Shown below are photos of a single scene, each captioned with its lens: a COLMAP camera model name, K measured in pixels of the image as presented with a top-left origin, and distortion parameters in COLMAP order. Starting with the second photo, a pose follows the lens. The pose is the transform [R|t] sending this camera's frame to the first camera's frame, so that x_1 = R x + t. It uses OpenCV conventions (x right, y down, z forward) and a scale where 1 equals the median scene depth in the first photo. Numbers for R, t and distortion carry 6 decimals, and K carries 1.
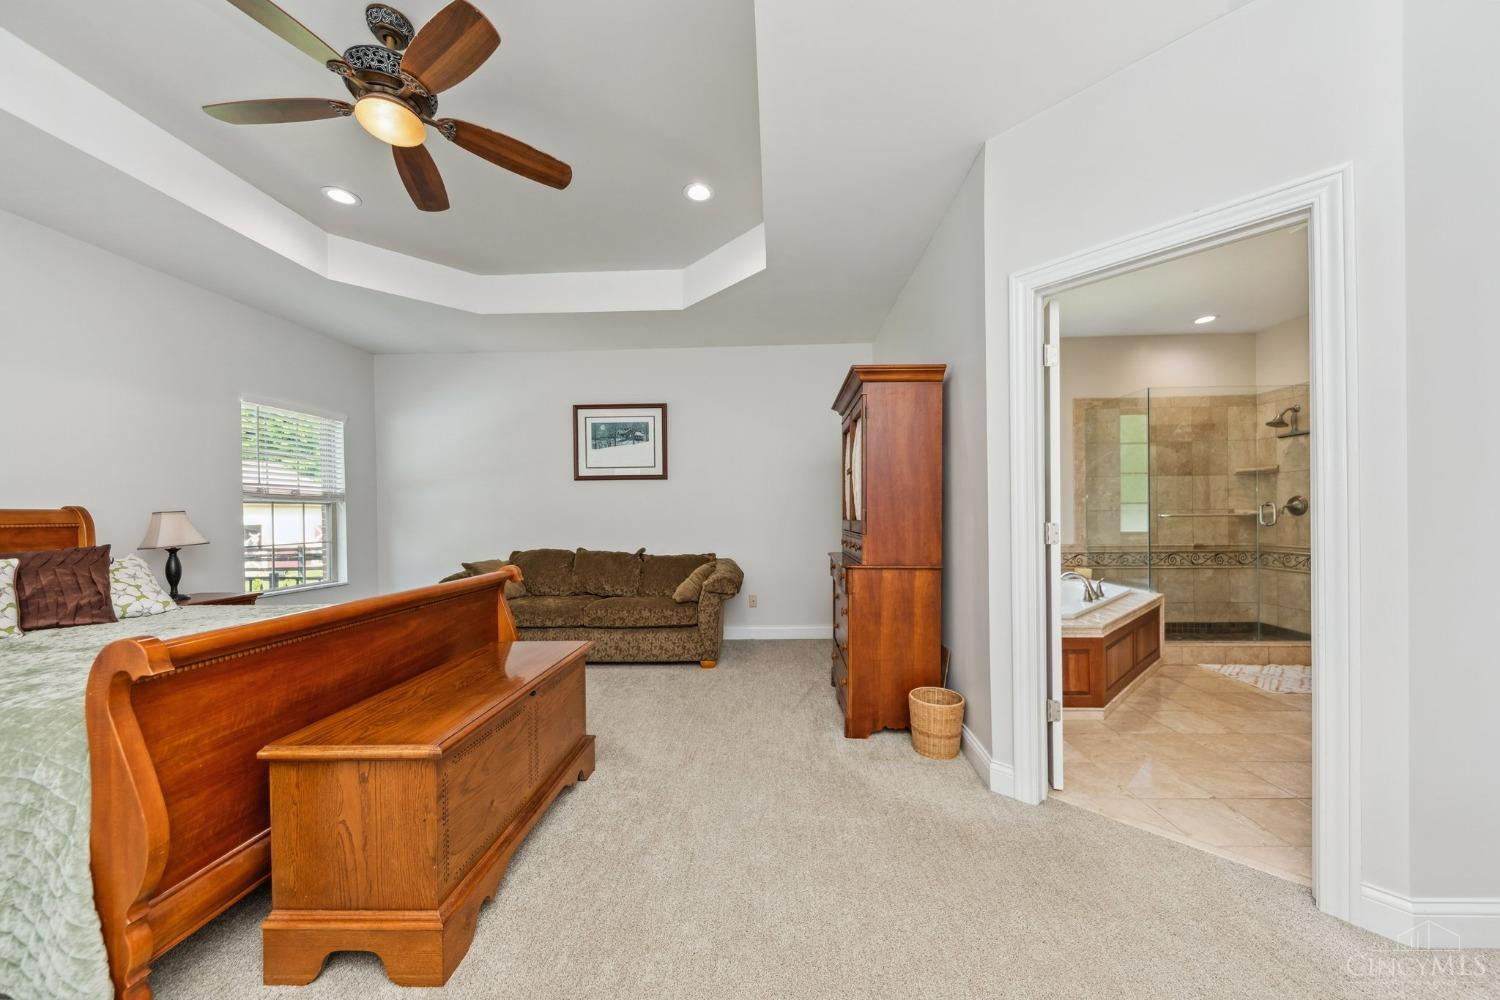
lens RADIAL K [[521.9, 0, 755.5], [0, 521.9, 516.3], [0, 0, 1]] dist [-0.000759, -0.001956]
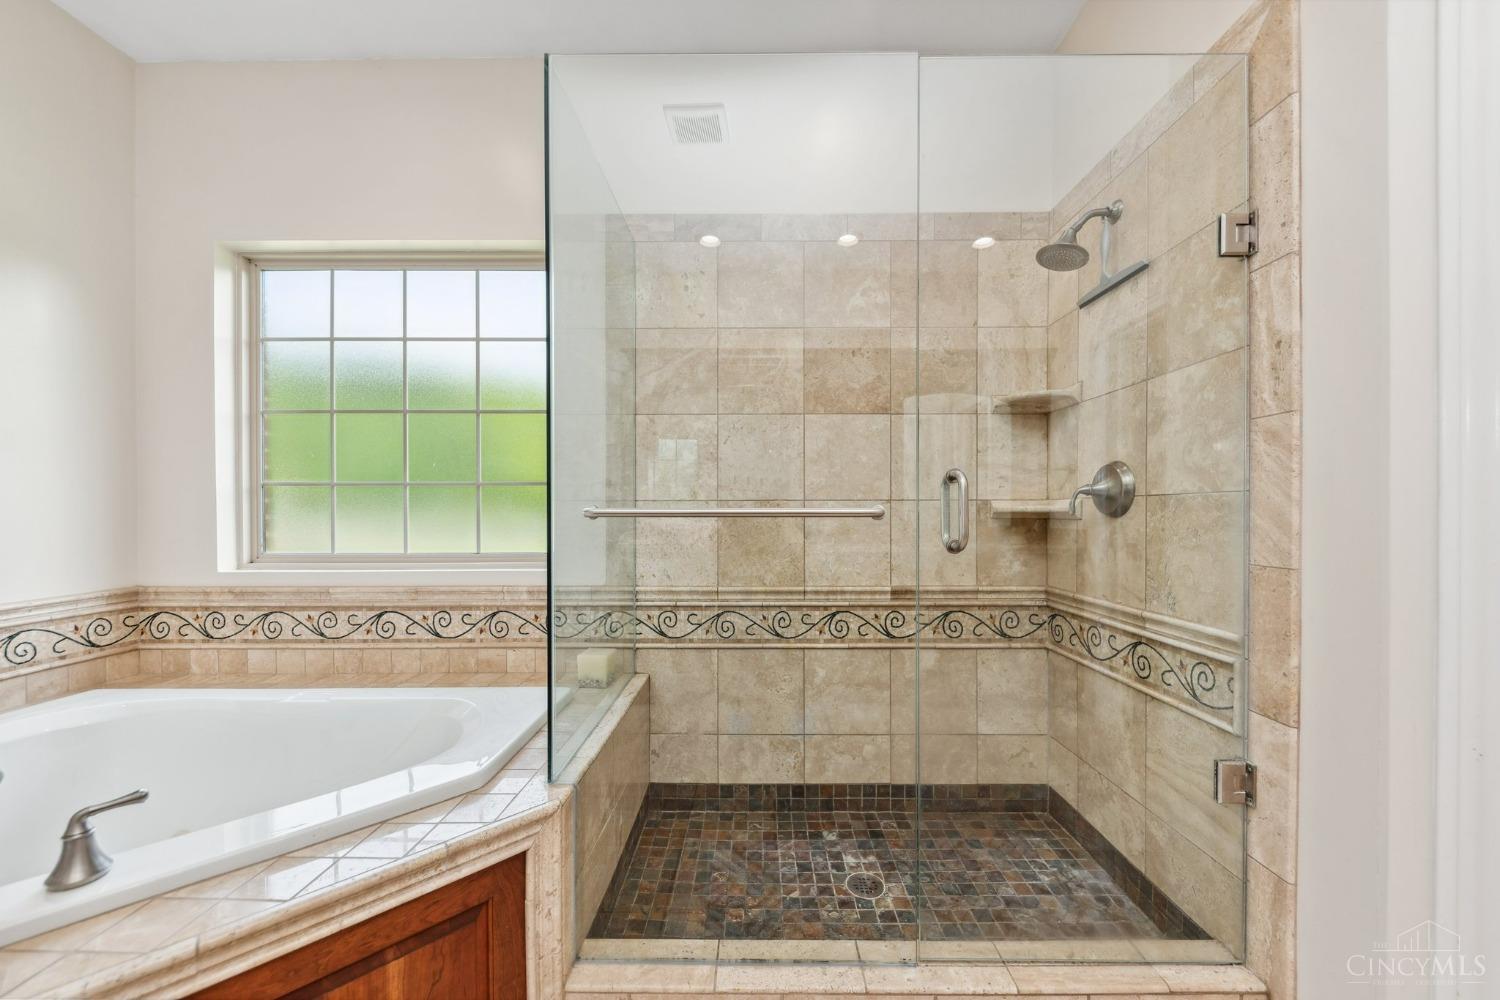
lens RADIAL K [[551.6, 0, 755.3], [0, 551.6, 512.3], [0, 0, 1]] dist [0.005348, -0.002515]
pose [[0.998752, 0.007940, 0.049313, 0.716296], [-0.008279, 0.999943, 0.006672, -0.005493], [-0.049257, -0.007072, 0.998761, 0.585487]]
